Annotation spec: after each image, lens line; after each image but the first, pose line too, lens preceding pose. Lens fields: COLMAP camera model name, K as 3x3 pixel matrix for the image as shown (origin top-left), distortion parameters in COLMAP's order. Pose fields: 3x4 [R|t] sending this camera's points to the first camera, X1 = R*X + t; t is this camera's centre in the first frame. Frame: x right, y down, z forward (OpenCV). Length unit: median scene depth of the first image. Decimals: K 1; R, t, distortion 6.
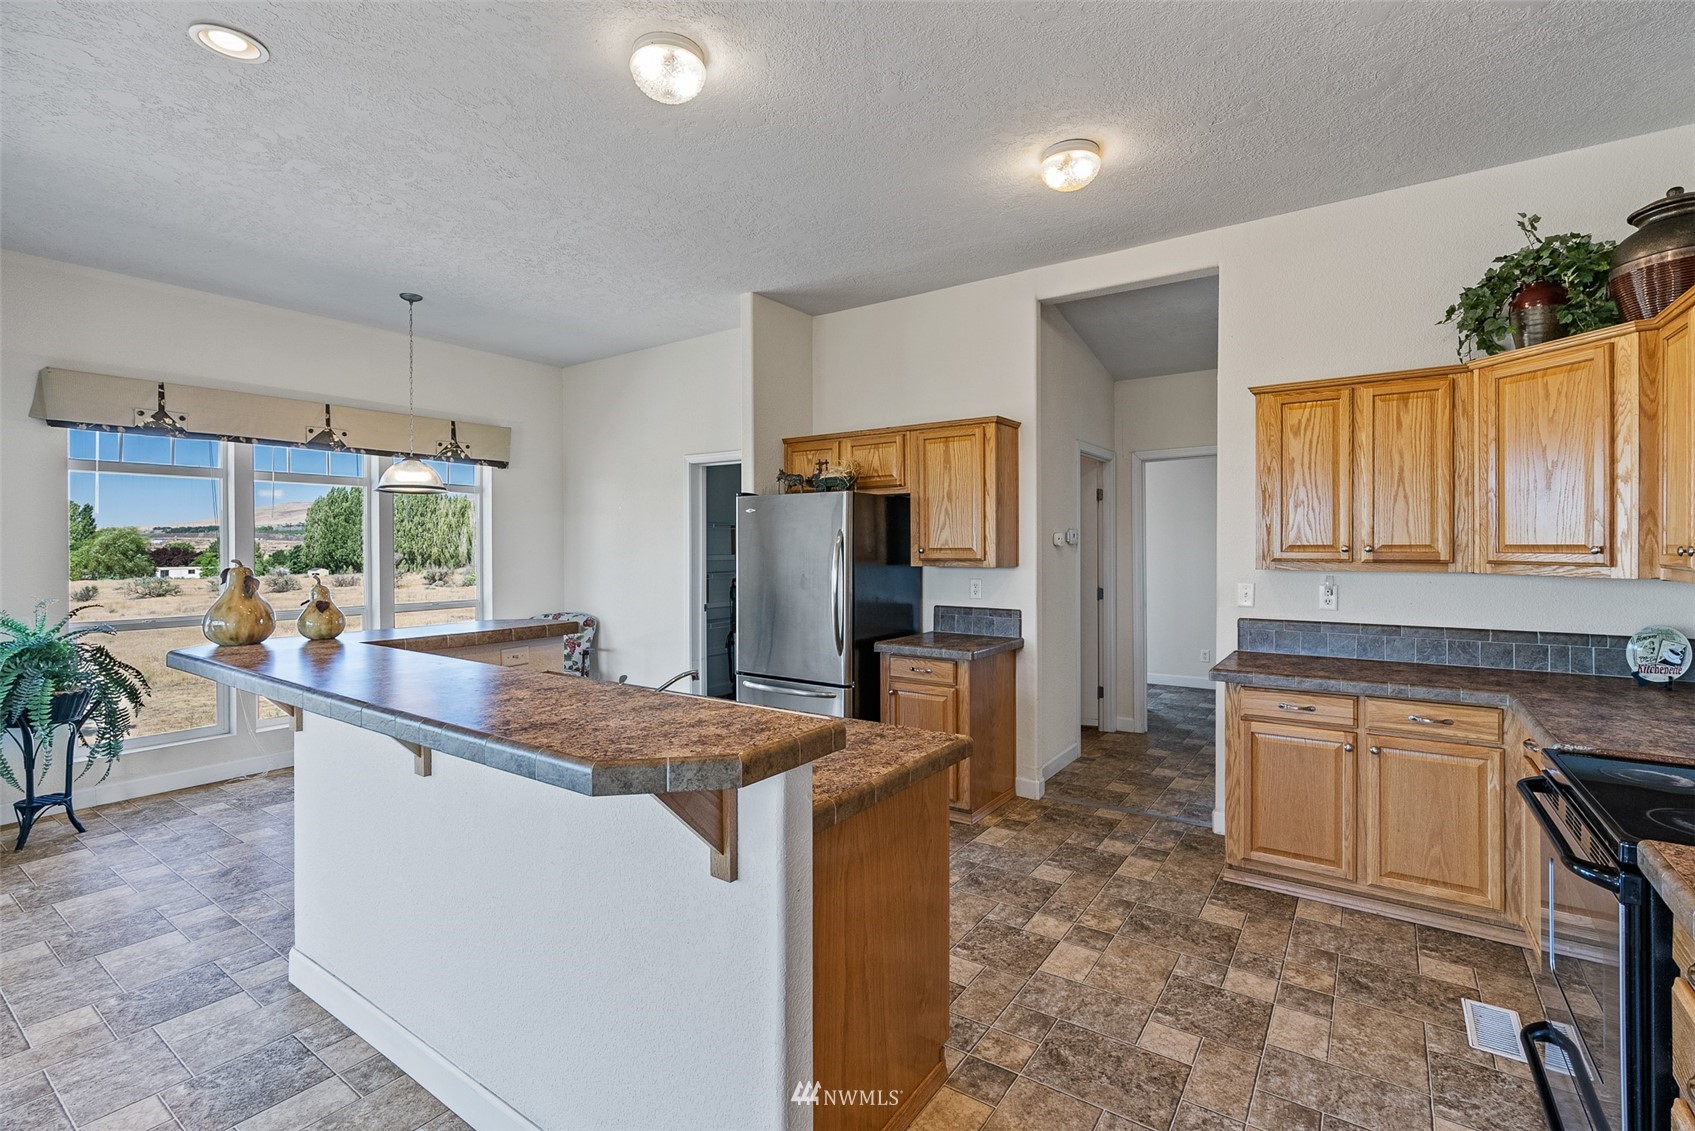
lens RADIAL K [[772.7, 0, 845.2], [0, 772.7, 550.4], [0, 0, 1]] dist [-0.008757, 0.003420]
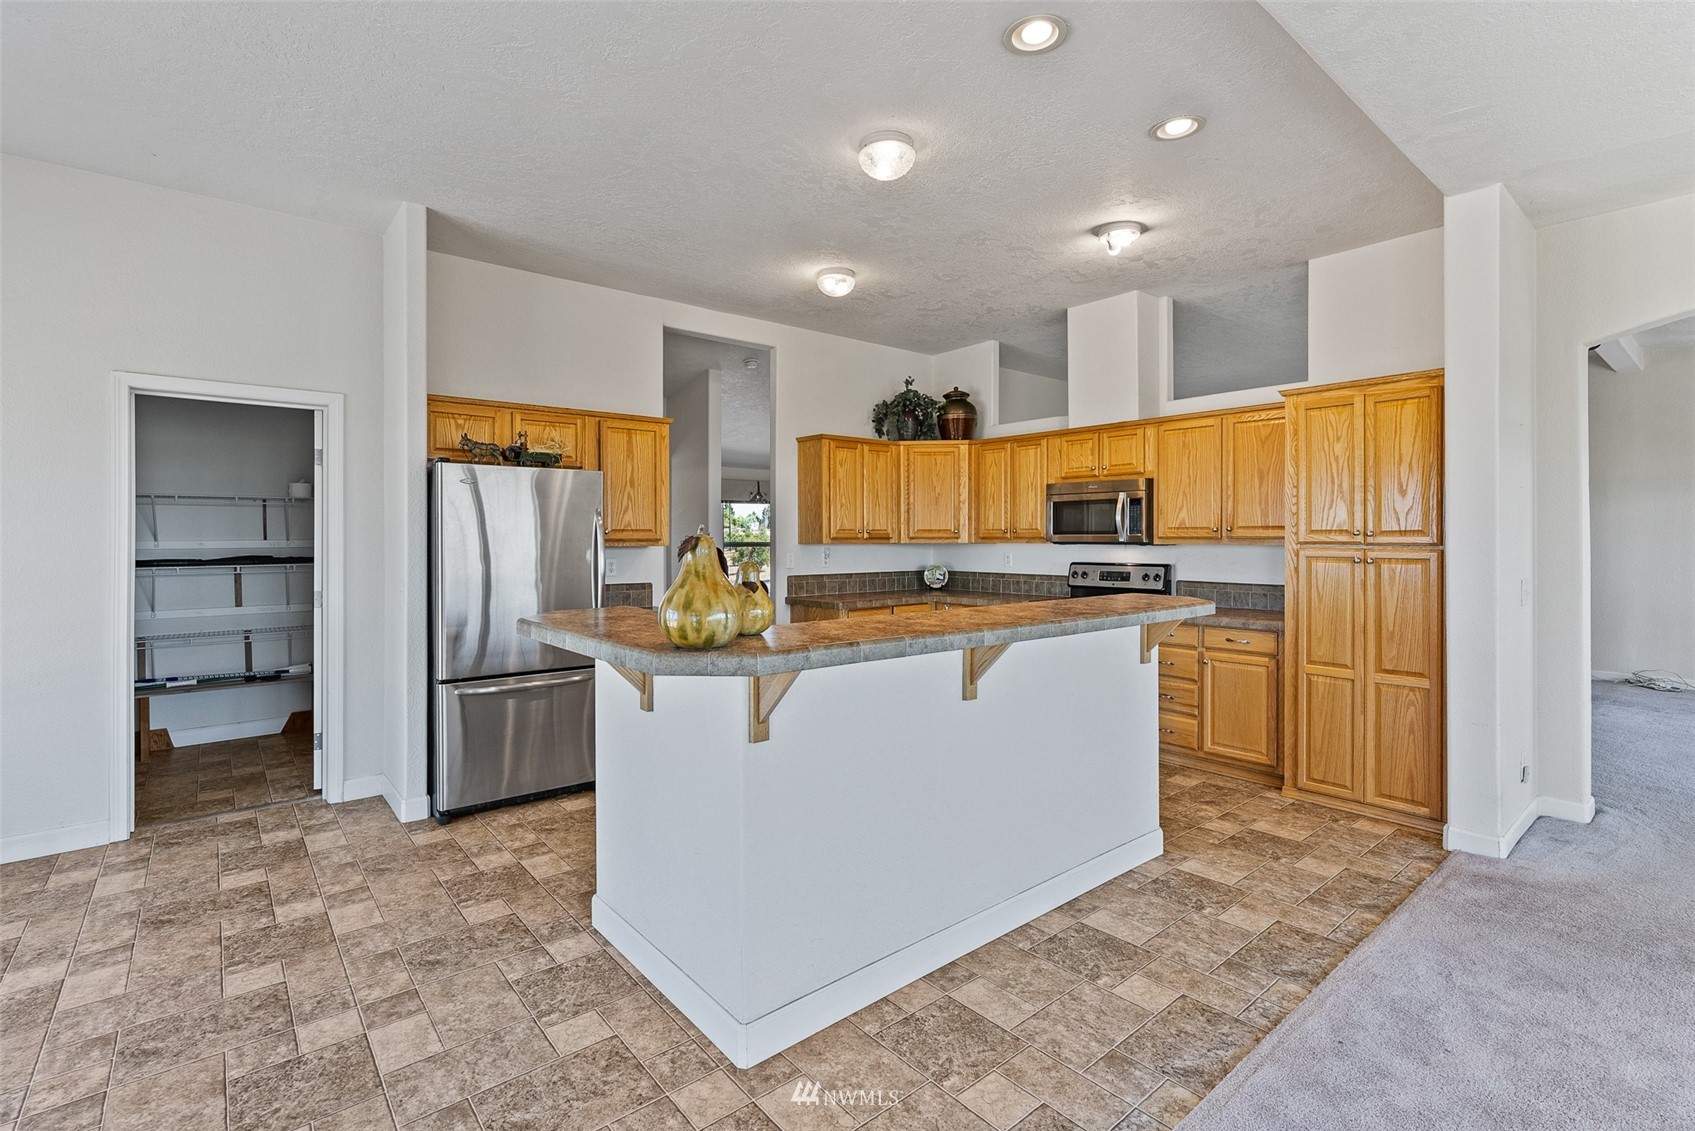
lens RADIAL K [[772.7, 0, 845.1], [0, 772.7, 539.5], [0, 0, 1]] dist [-0.008757, 0.003420]
pose [[0.262819, 0.001755, 0.964844, -0.855711], [0.008116, 0.999959, -0.004030, 0.018493], [-0.964811, 0.008890, 0.262794, 0.411541]]
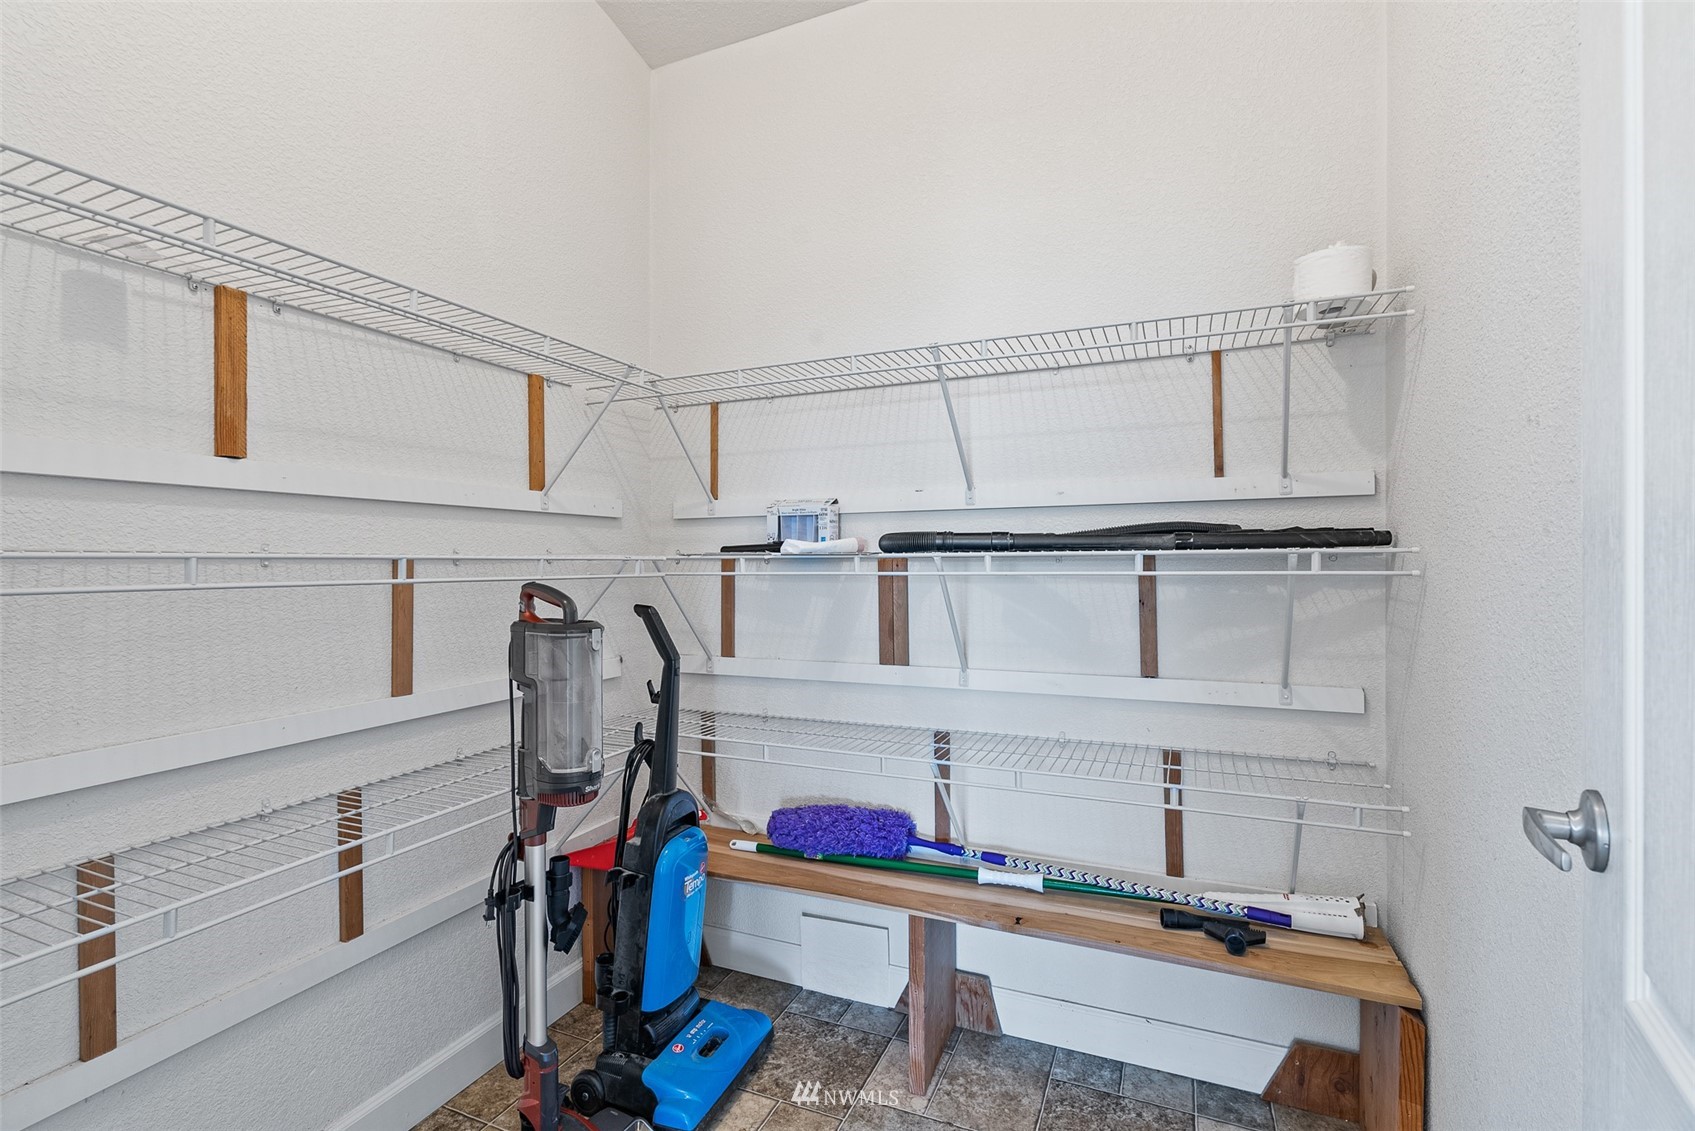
lens RADIAL K [[772.7, 0, 842.9], [0, 772.7, 563.3], [0, 0, 1]] dist [-0.008757, 0.003420]
pose [[0.979264, -0.002555, 0.202572, -0.174125], [0.002221, 0.999996, 0.001875, 0.051029], [-0.202576, -0.001386, 0.979266, 1.291995]]
